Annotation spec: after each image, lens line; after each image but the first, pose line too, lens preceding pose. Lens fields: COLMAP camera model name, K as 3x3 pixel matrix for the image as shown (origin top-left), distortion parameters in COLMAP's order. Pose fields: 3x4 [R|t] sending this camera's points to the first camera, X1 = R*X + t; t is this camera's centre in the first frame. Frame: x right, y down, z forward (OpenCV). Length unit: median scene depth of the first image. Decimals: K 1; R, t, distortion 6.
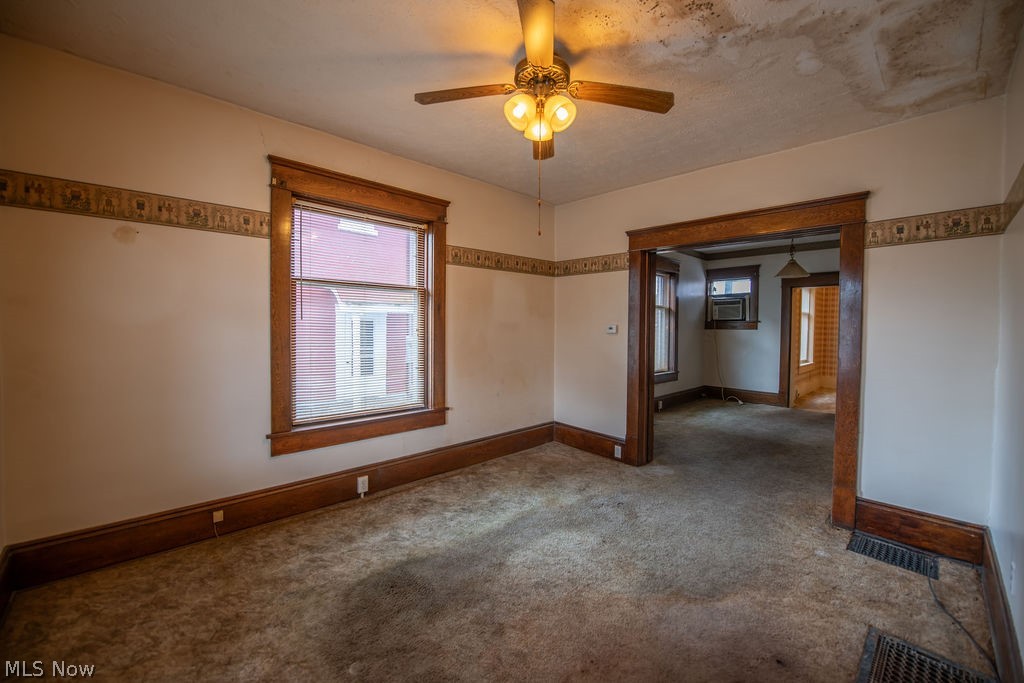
lens RADIAL K [[406.8, 0, 515.4], [0, 406.8, 336.5], [0, 0, 1]] dist [-0.012665, -0.004149]
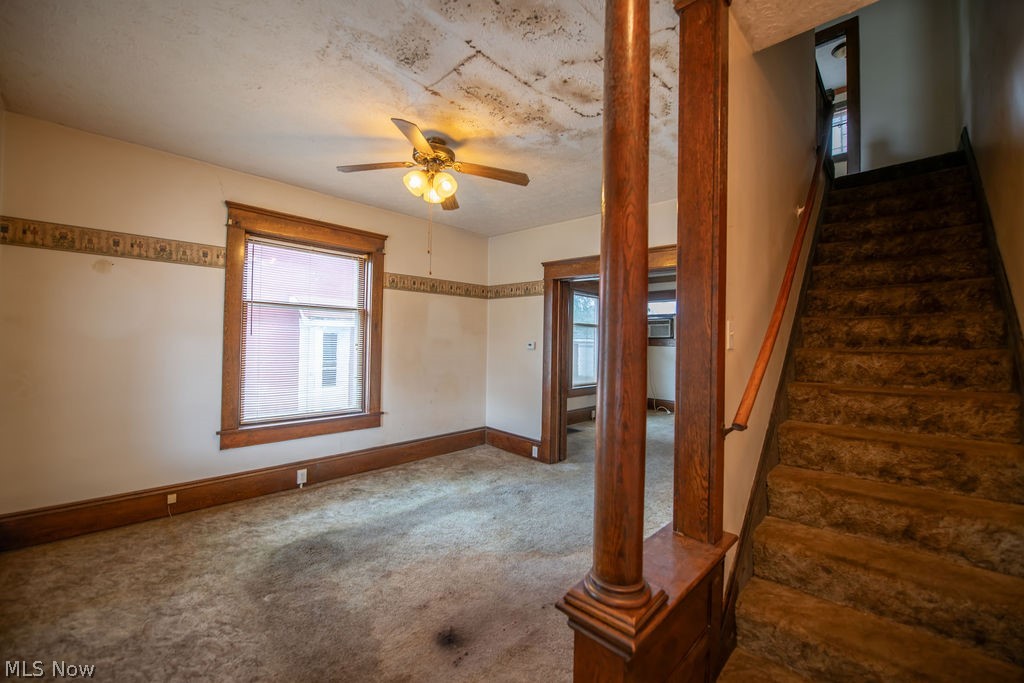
lens RADIAL K [[406.8, 0, 515.4], [0, 406.8, 336.5], [0, 0, 1]] dist [-0.012665, -0.004149]
pose [[0.998697, 0.010847, 0.049862, 0.200812], [-0.009066, 0.999318, -0.035808, -0.002753], [-0.050216, 0.035310, 0.998114, -0.239846]]
